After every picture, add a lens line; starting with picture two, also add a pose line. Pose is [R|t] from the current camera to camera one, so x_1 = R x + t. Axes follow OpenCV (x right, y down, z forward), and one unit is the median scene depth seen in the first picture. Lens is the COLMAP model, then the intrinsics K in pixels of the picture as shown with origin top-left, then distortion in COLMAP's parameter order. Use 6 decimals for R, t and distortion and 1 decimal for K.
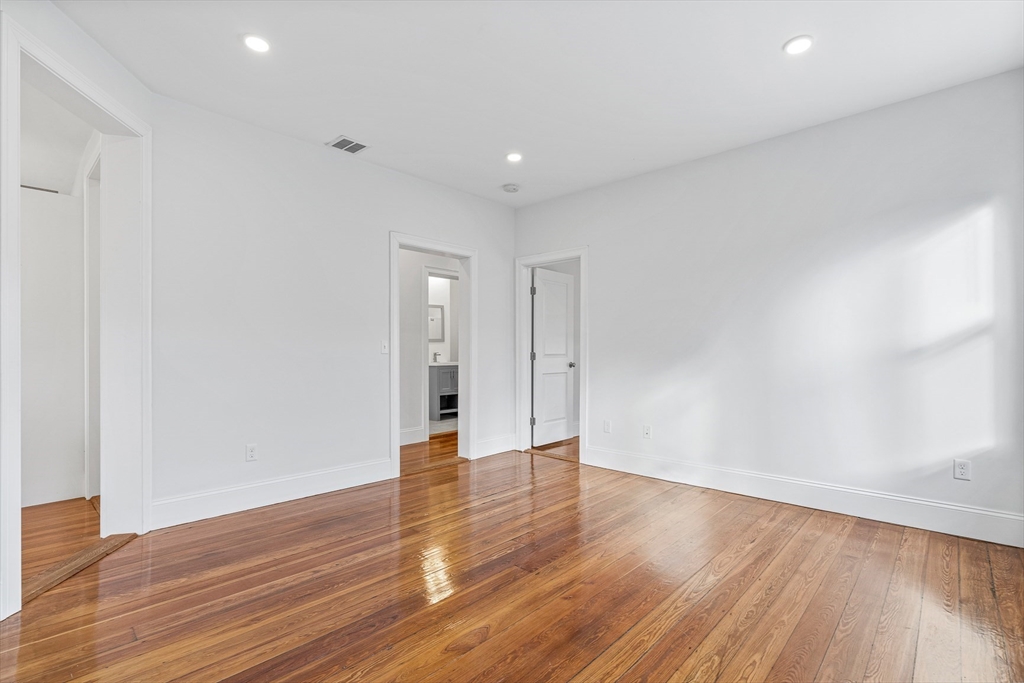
lens RADIAL K [[466.8, 0, 509.5], [0, 466.8, 351.6], [0, 0, 1]] dist [-0.005828, 0.001748]
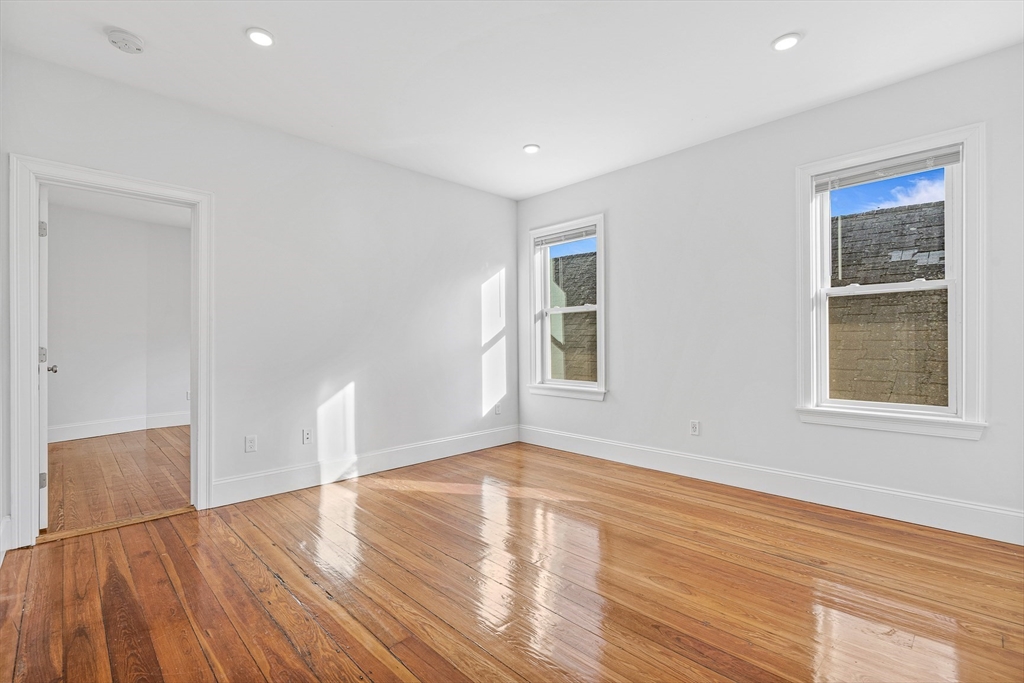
lens RADIAL K [[466.8, 0, 509.7], [0, 466.8, 345.1], [0, 0, 1]] dist [-0.005828, 0.001748]
pose [[0.049753, -0.003913, 0.998754, -0.868372], [0.005687, 0.999977, 0.003635, 0.001290], [-0.998745, 0.005499, 0.049774, 0.906828]]
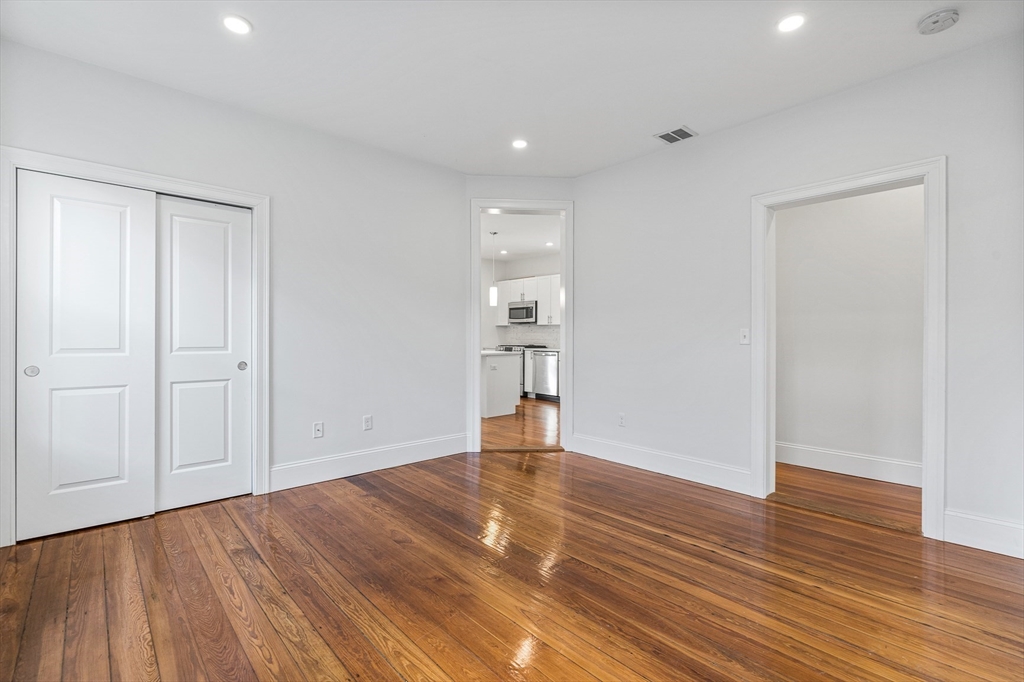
lens RADIAL K [[466.8, 0, 514.8], [0, 466.8, 333.3], [0, 0, 1]] dist [-0.005828, 0.001748]
pose [[-0.067912, -0.010232, -0.997639, 0.917260], [-0.003522, 0.999944, -0.010016, -0.007187], [0.997685, 0.002834, -0.067944, 0.982308]]
